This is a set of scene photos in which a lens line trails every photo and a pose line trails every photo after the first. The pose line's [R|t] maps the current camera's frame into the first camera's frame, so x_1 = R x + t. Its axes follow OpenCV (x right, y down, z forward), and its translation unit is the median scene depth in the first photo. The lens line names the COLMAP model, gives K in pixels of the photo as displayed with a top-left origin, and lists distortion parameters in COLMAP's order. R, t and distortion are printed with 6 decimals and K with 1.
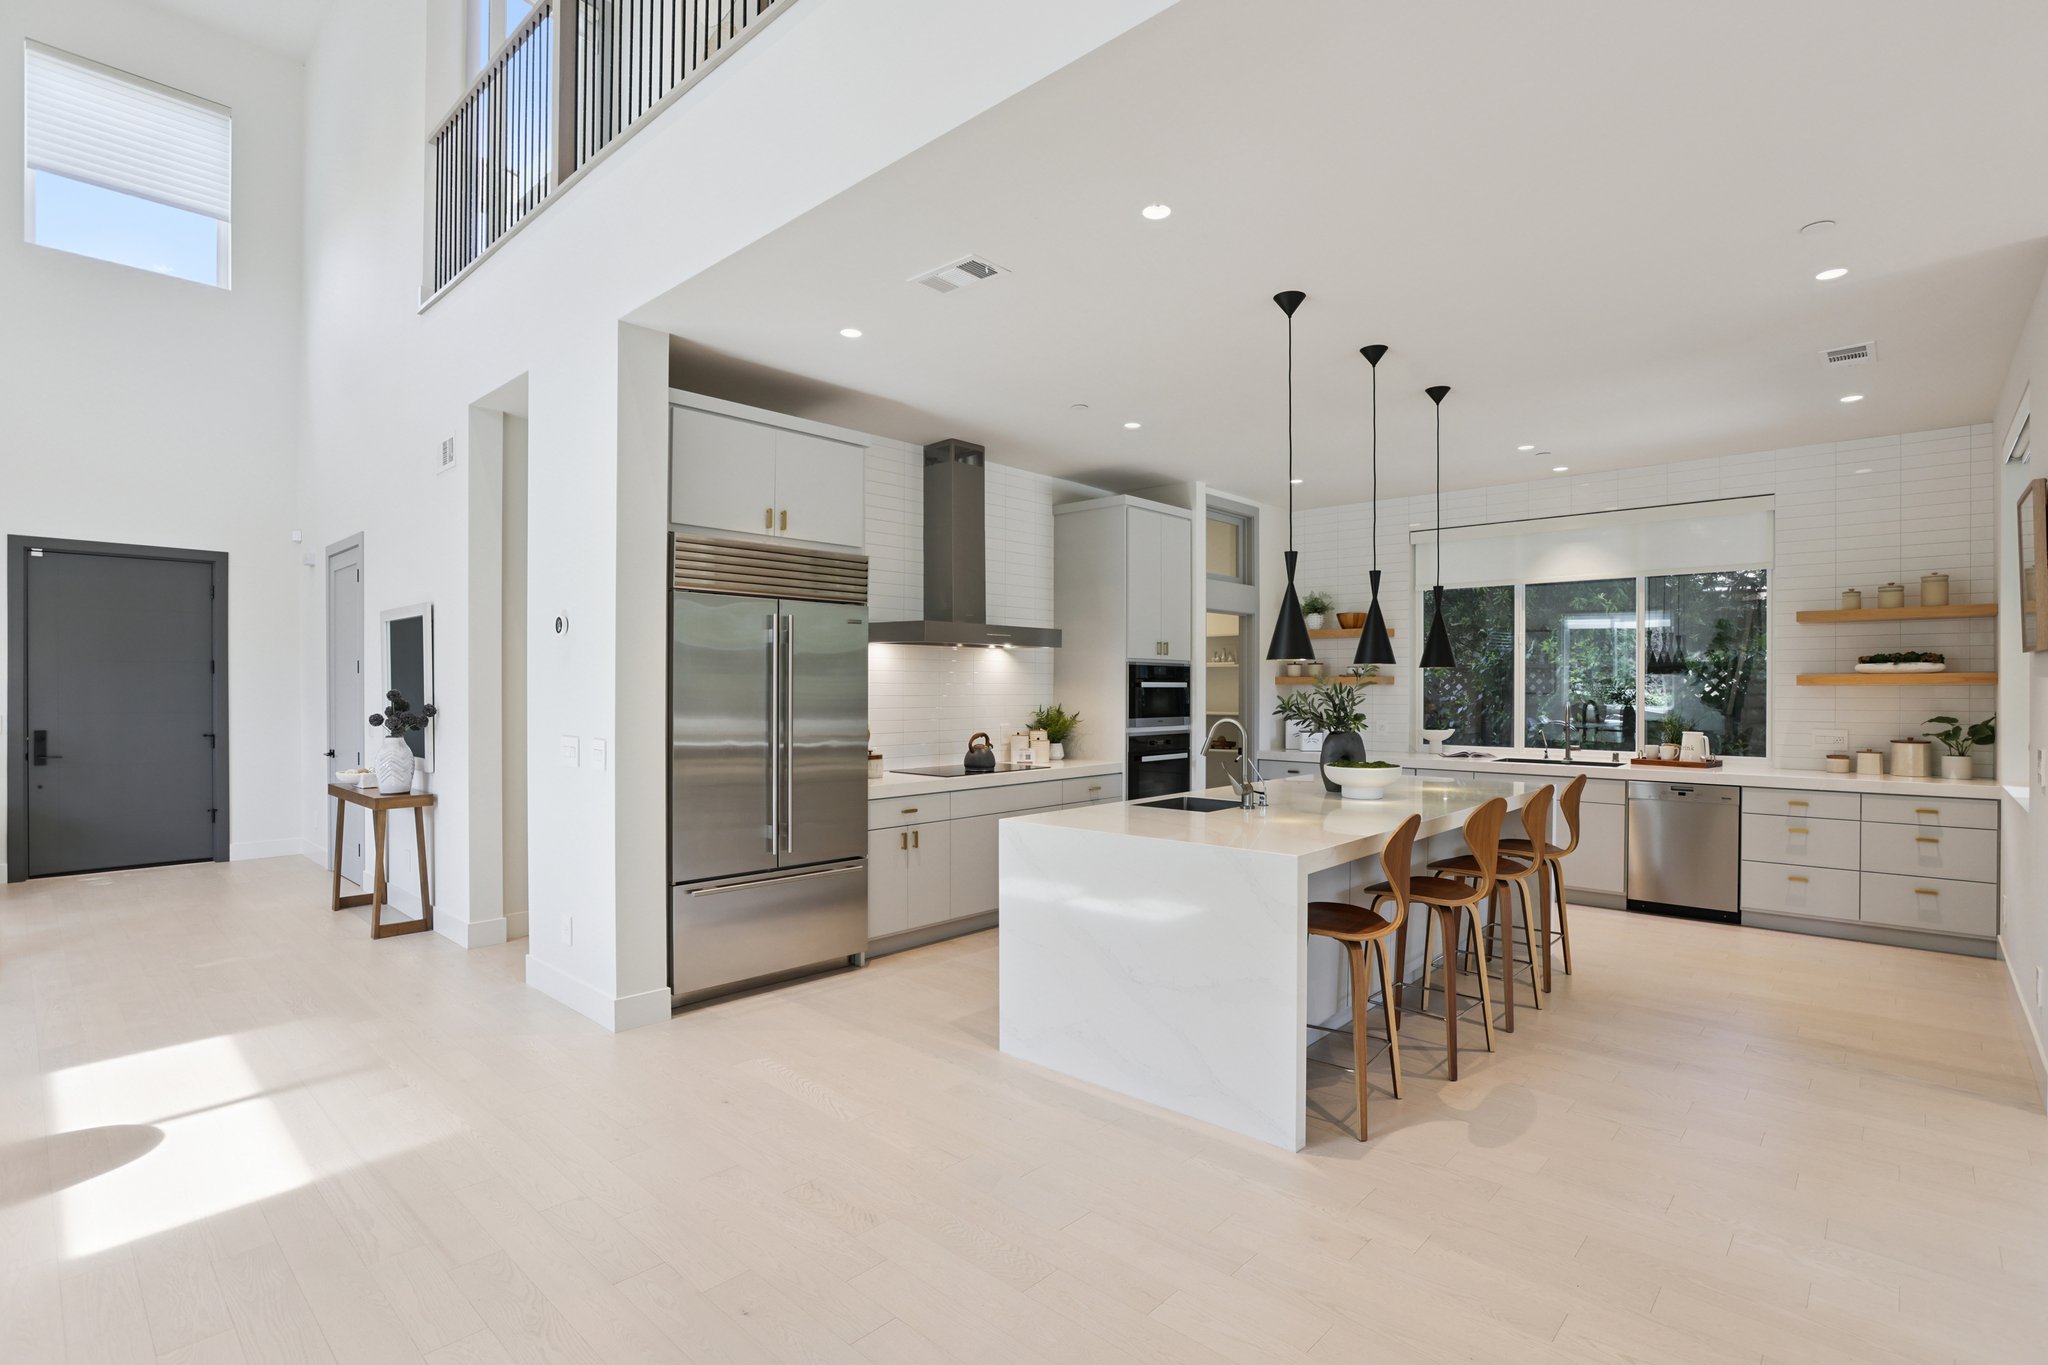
lens RADIAL K [[982.1, 0, 1025.0], [0, 982.1, 688.1], [0, 0, 1]] dist [-0.057155, 0.027502]
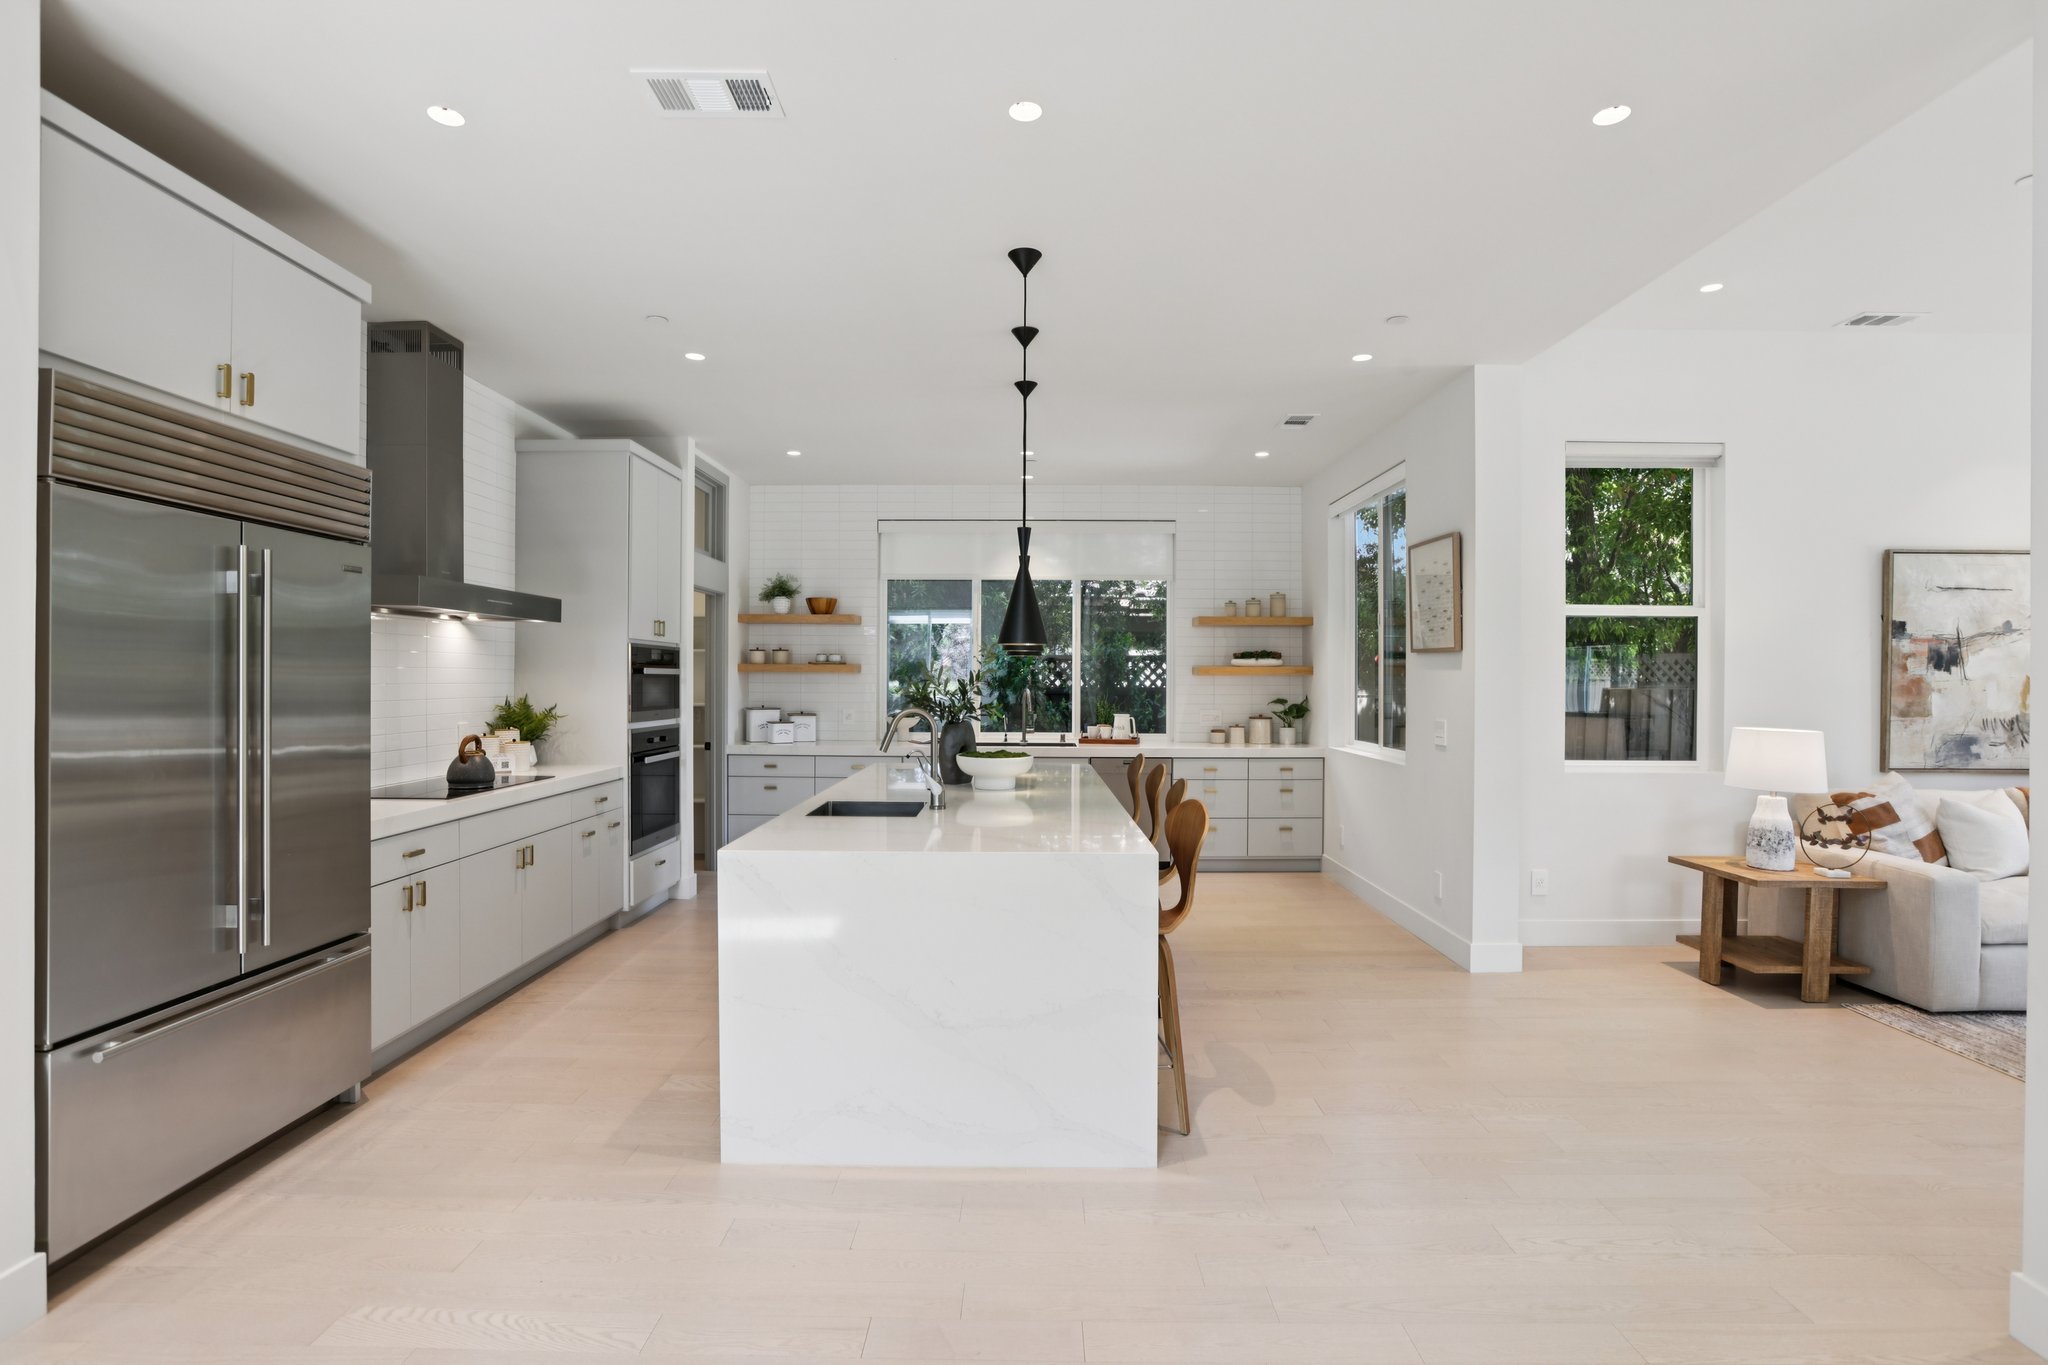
lens RADIAL K [[985.8, 0, 1022.8], [0, 985.8, 679.9], [0, 0, 1]] dist [-0.055118, 0.024631]
pose [[0.739991, 0.001599, 0.672615, -0.242574], [-0.003223, 0.999994, 0.001168, 0.002671], [-0.672609, -0.003032, 0.739992, 0.207861]]
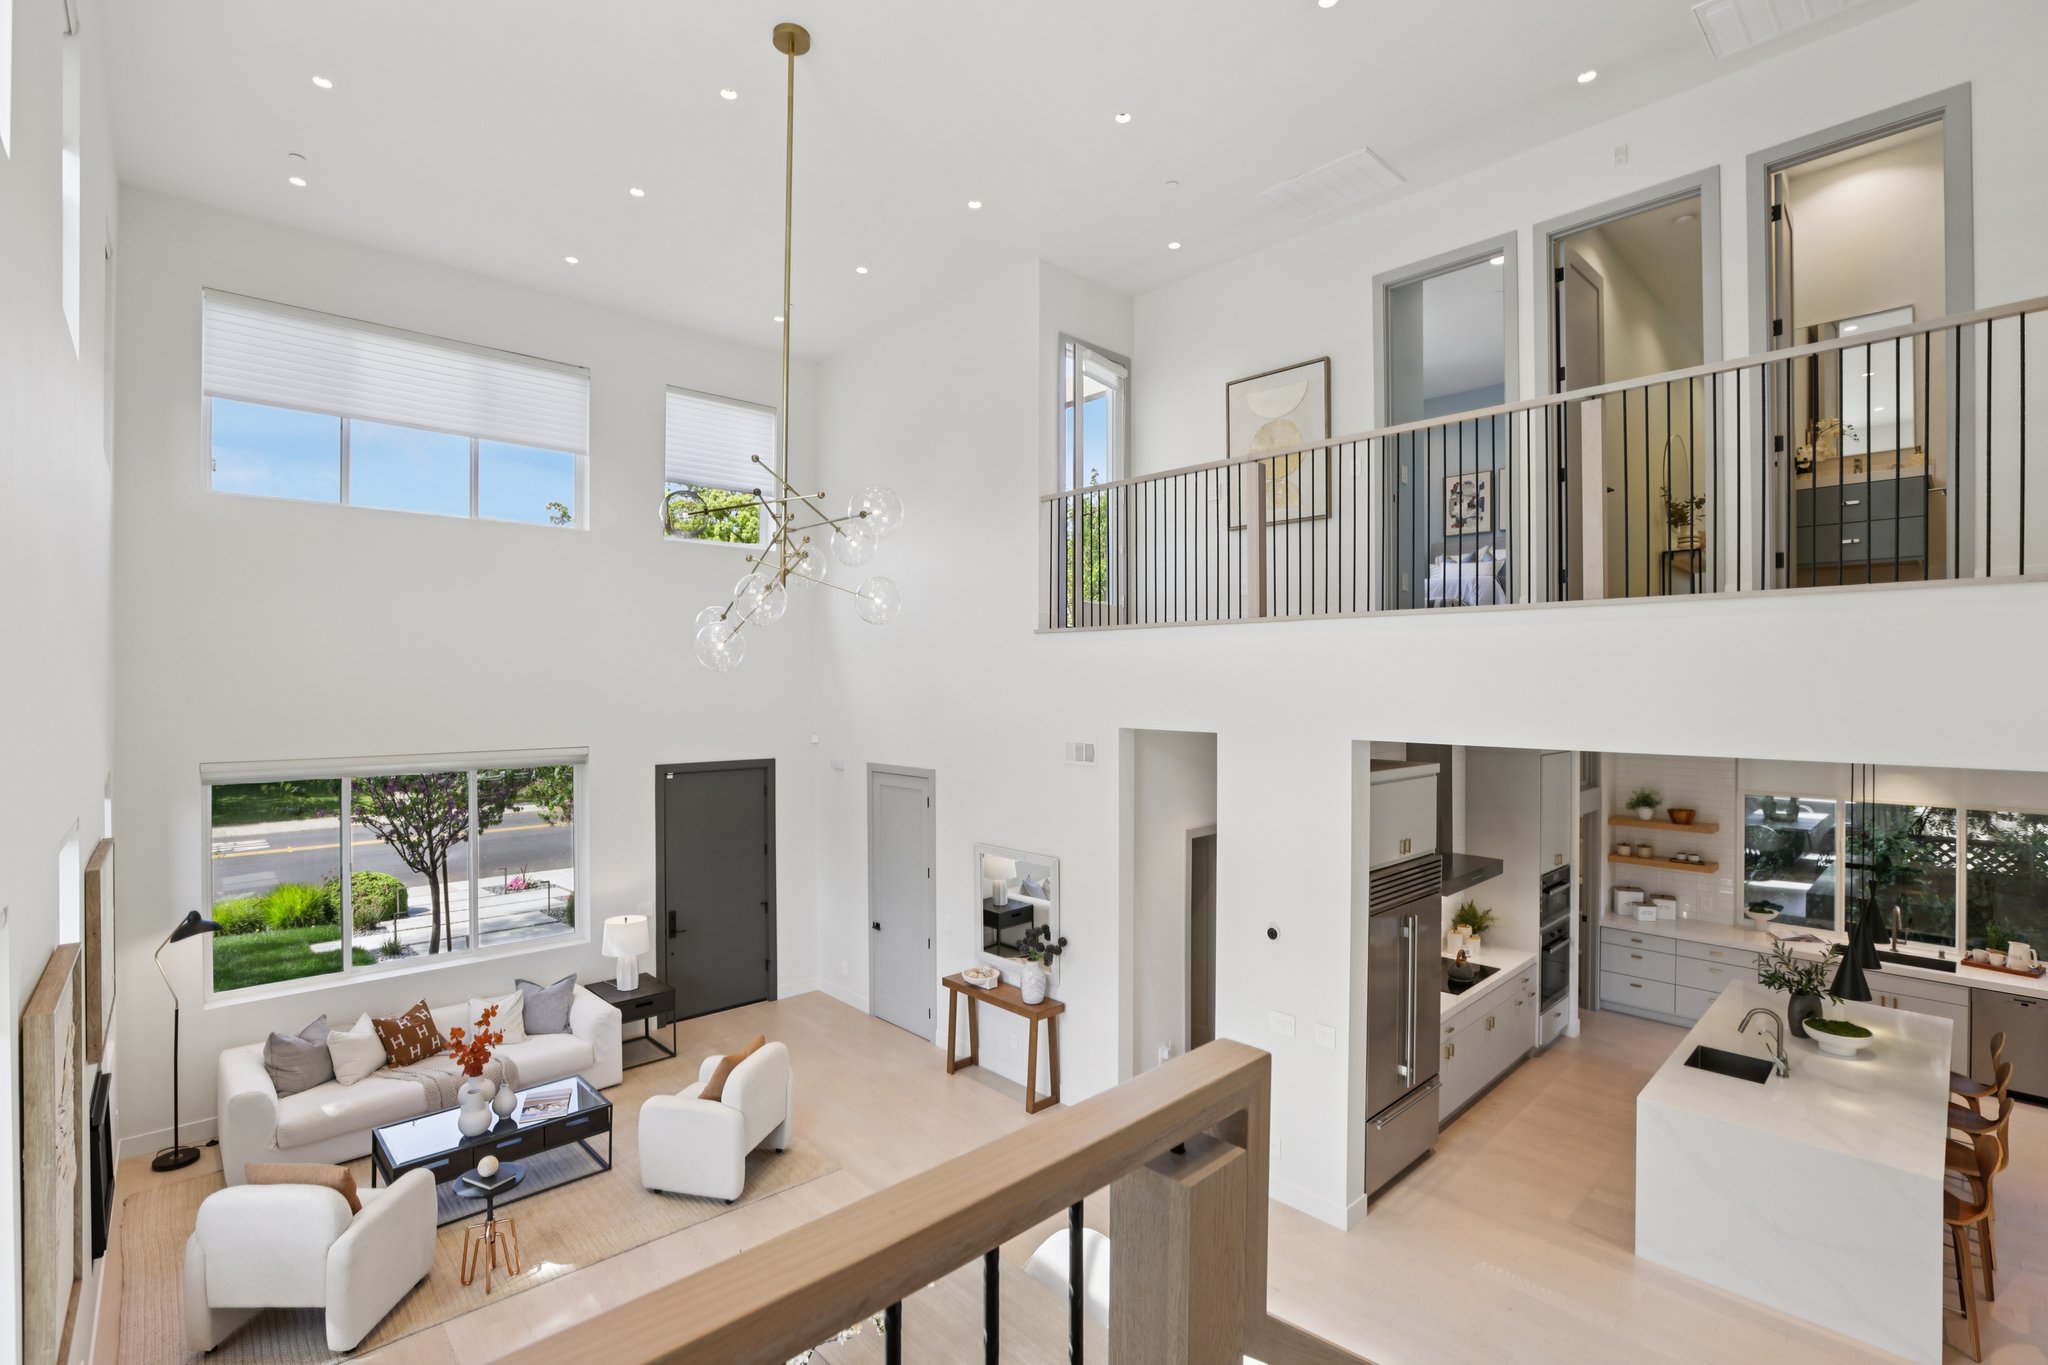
lens RADIAL K [[927.5, 0, 1020.4], [0, 927.5, 683.6], [0, 0, 1]] dist [-0.053635, 0.016963]
pose [[0.997203, -0.001883, -0.074717, -0.577302], [0.001669, 0.999994, -0.002938, -0.329112], [0.074722, 0.002805, 0.997200, -0.278202]]
